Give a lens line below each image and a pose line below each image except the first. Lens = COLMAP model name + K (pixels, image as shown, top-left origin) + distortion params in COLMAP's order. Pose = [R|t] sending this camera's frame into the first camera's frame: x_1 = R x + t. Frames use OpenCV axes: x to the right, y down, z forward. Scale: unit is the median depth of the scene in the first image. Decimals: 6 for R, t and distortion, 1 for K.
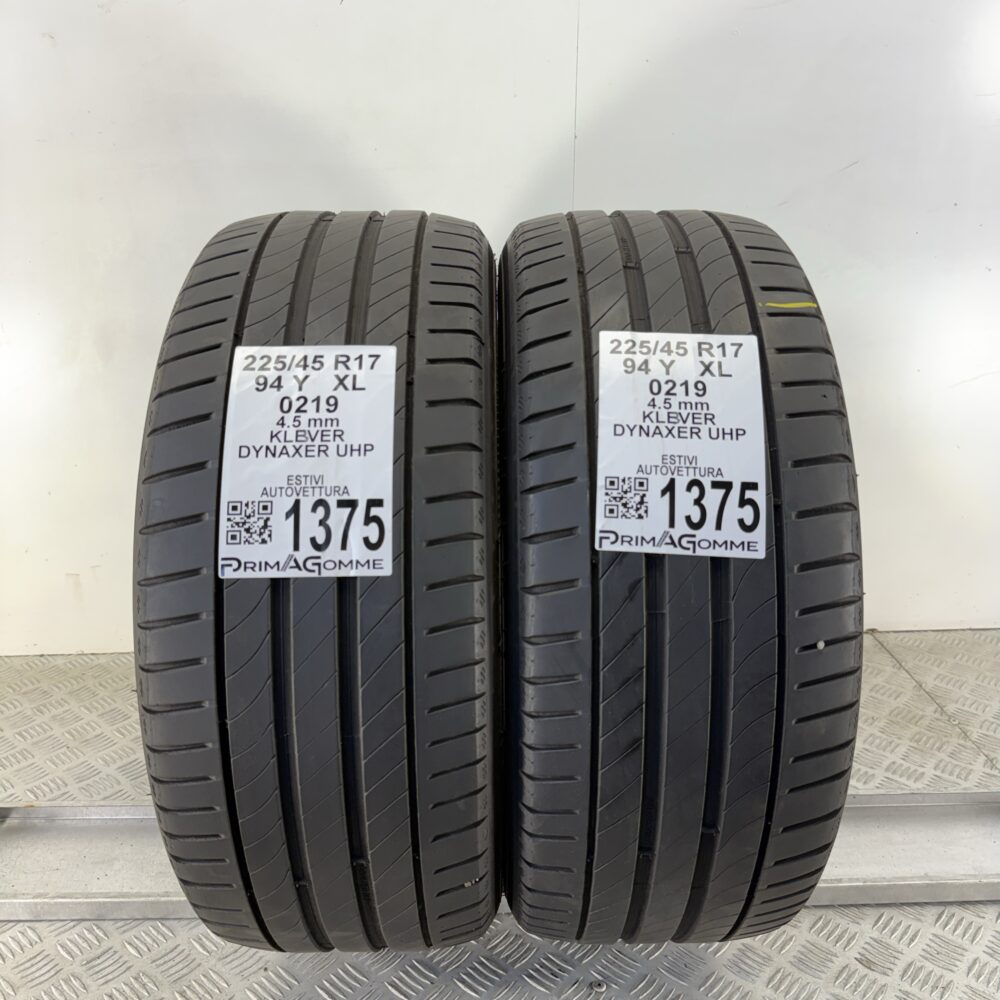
lens RADIAL K [[949.8, 0, 500.0], [0, 949.8, 500.0], [0, 0, 1]] dist [0.169812, -0.488052]
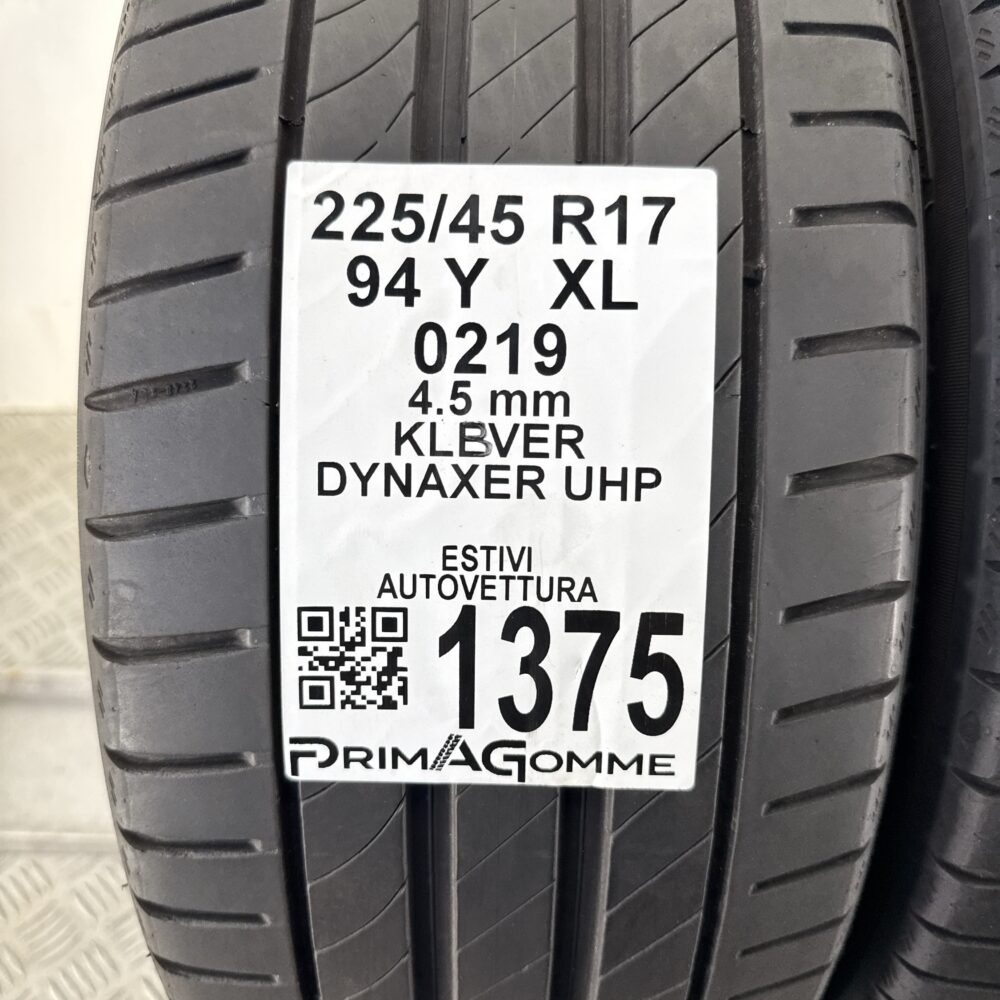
lens RADIAL K [[949.8, 0, 500.0], [0, 949.8, 500.0], [0, 0, 1]] dist [0.169812, -0.488052]
pose [[0.999275, 0.034947, -0.015137, -0.191047], [-0.026865, 0.928556, 0.370218, -0.187496], [0.026994, -0.369542, 0.928822, 0.635705]]
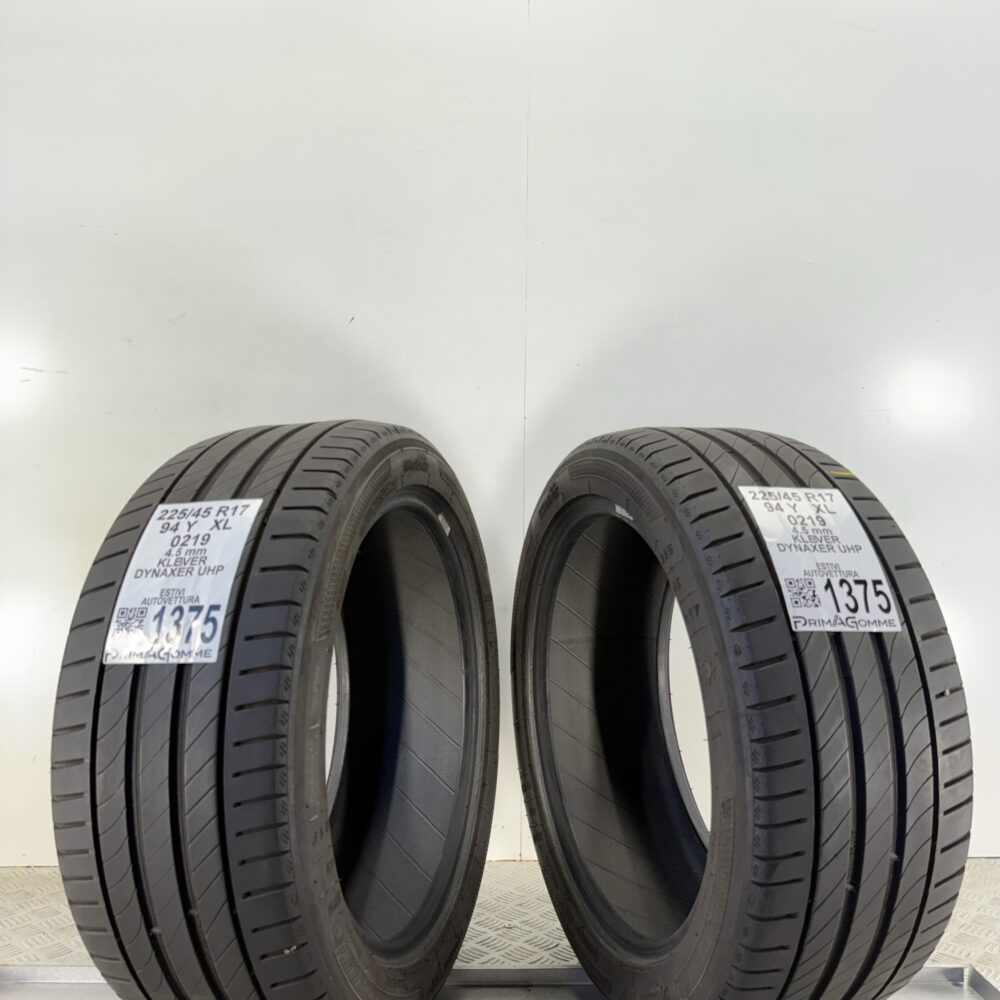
lens RADIAL K [[949.8, 0, 500.0], [0, 949.8, 500.0], [0, 0, 1]] dist [0.169812, -0.488052]
pose [[0.960091, -0.044536, -0.276120, 0.607296], [-0.035259, 0.960091, -0.277455, 0.210350], [0.277457, 0.276118, 0.920205, -0.146777]]
